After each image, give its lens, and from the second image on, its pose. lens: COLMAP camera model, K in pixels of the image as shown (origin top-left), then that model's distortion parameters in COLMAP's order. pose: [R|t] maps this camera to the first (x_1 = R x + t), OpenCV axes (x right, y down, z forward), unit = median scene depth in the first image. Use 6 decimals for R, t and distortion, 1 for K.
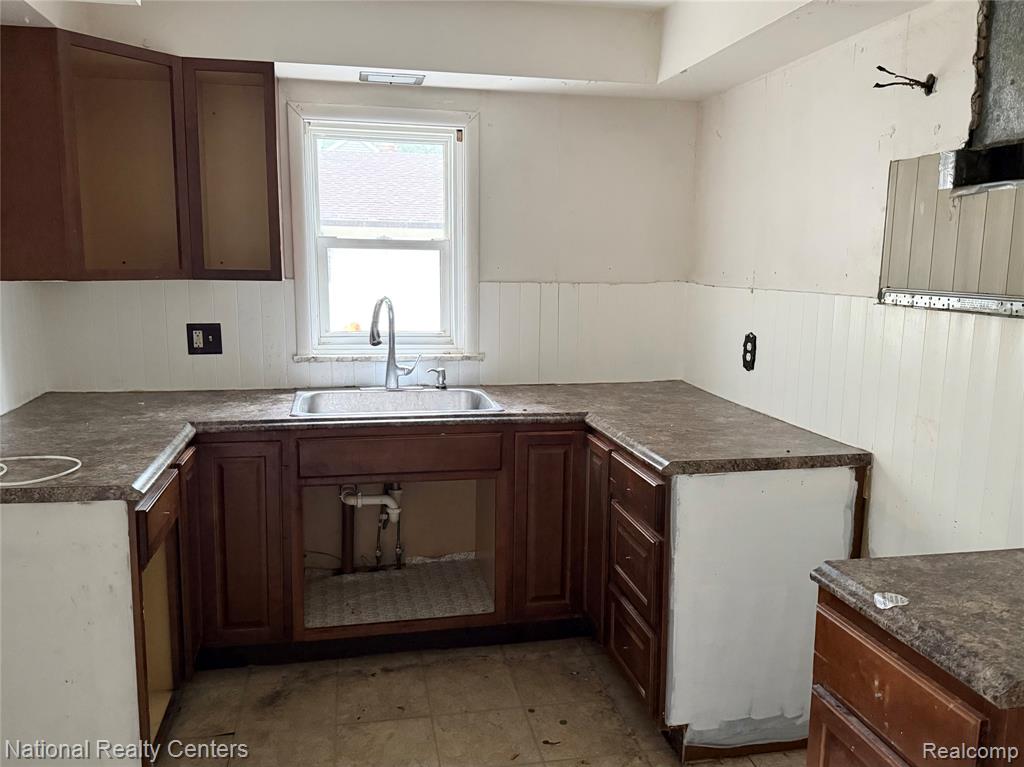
lens RADIAL K [[820.2, 0, 512.0], [0, 820.2, 383.5], [0, 0, 1]] dist [0.125513, -0.162858]
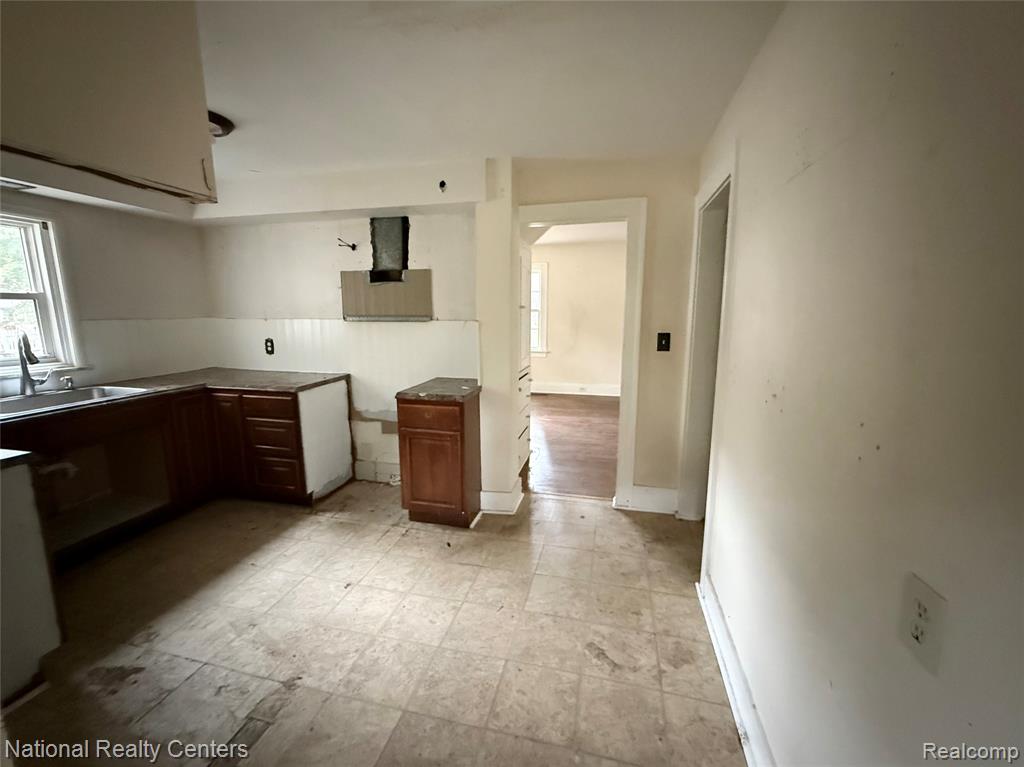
lens RADIAL K [[411.4, 0, 513.3], [0, 411.4, 367.3], [0, 0, 1]] dist [0.000340, -0.000005]
pose [[0.429610, -0.138479, 0.892333, -0.572727], [0.141998, 0.986238, 0.084687, 0.022762], [-0.891780, 0.090327, 0.443362, -0.113296]]
